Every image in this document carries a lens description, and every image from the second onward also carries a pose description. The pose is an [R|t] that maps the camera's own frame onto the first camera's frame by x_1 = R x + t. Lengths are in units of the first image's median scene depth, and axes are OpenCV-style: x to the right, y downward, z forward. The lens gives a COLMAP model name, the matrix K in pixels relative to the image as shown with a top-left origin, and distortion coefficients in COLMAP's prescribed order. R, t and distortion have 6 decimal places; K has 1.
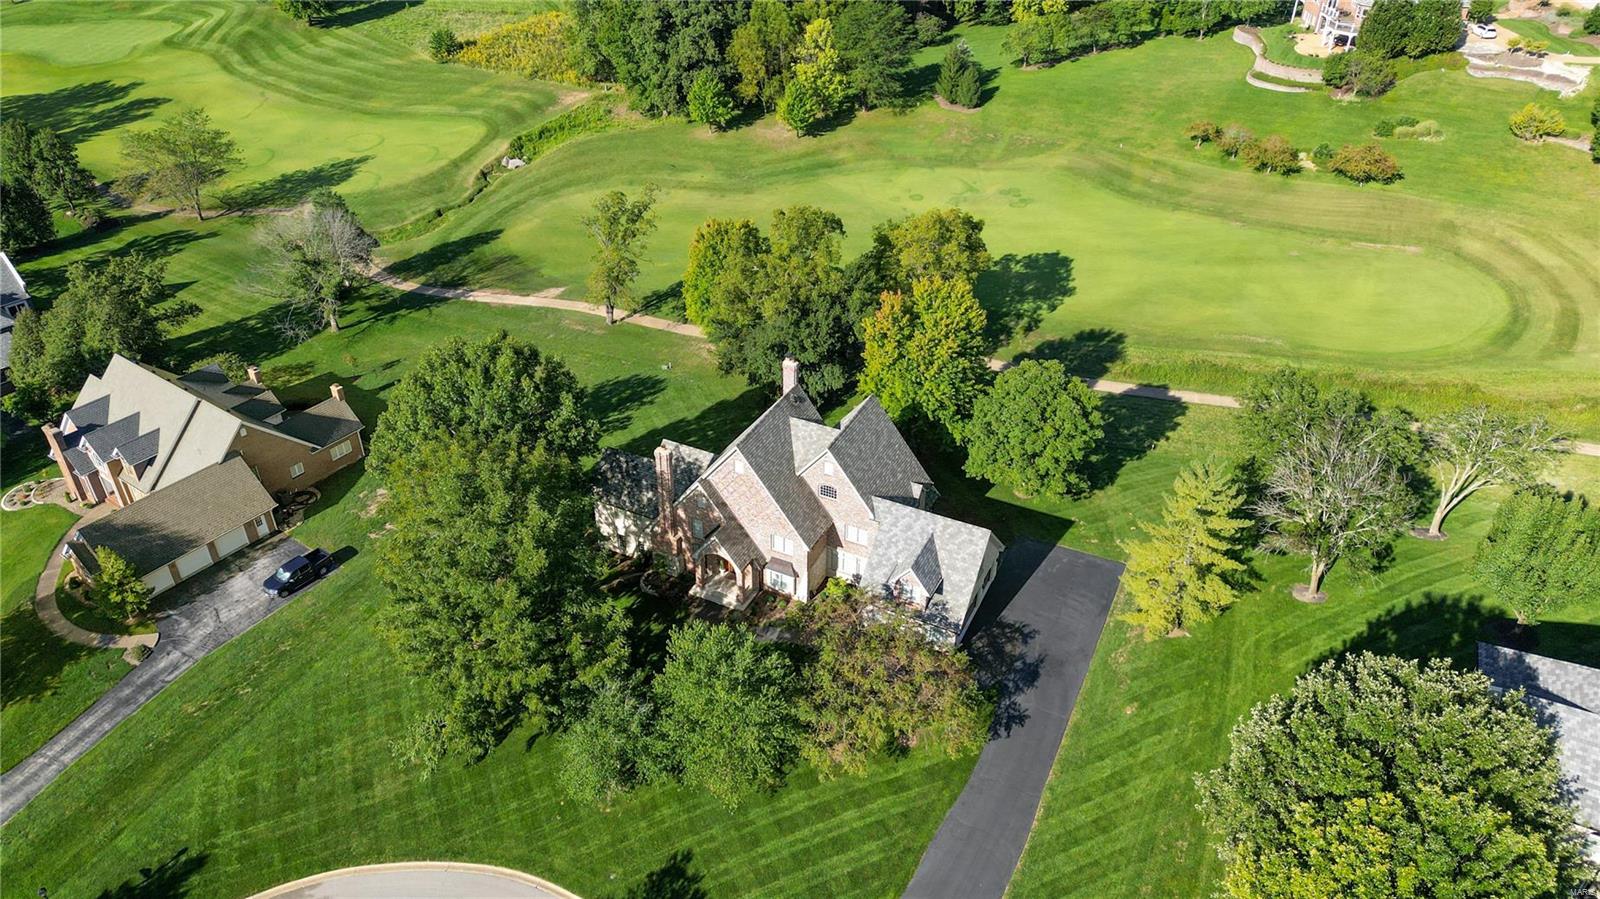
lens RADIAL K [[1123.6, 0, 799.7], [0, 1123.6, 451.7], [0, 0, 1]] dist [0.031004, -0.014667]
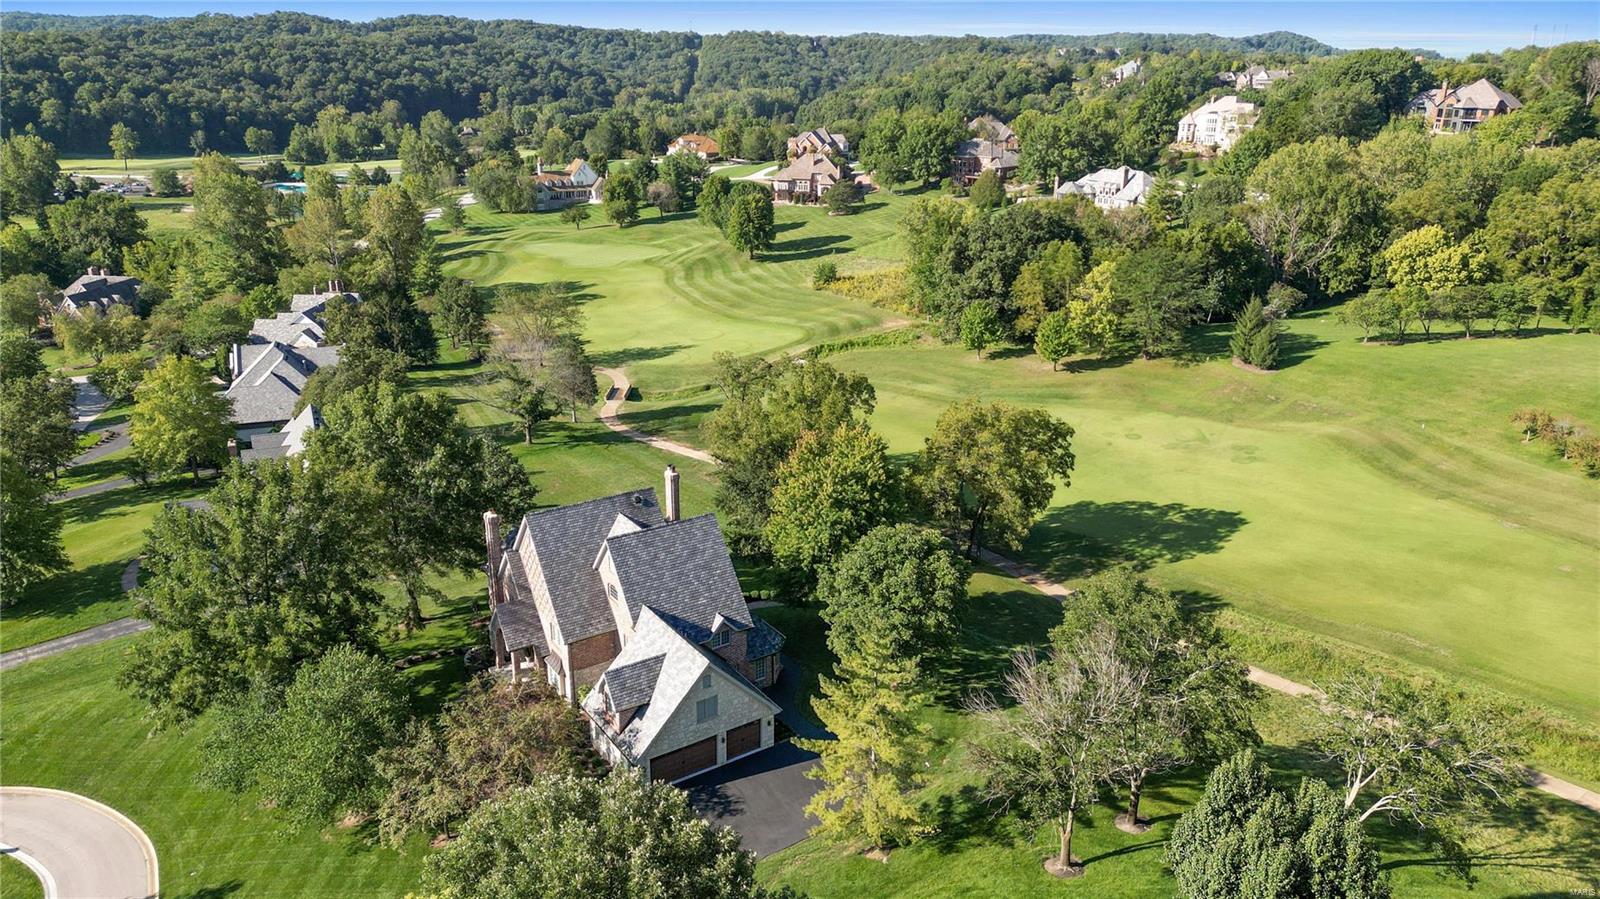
lens RADIAL K [[1123.6, 0, 799.0], [0, 1123.6, 447.7], [0, 0, 1]] dist [0.031004, -0.014667]
pose [[0.855276, 0.162027, -0.492190, 0.309747], [-0.289687, 0.937065, -0.194910, 0.031377], [0.429633, 0.309282, 0.848386, 0.126382]]
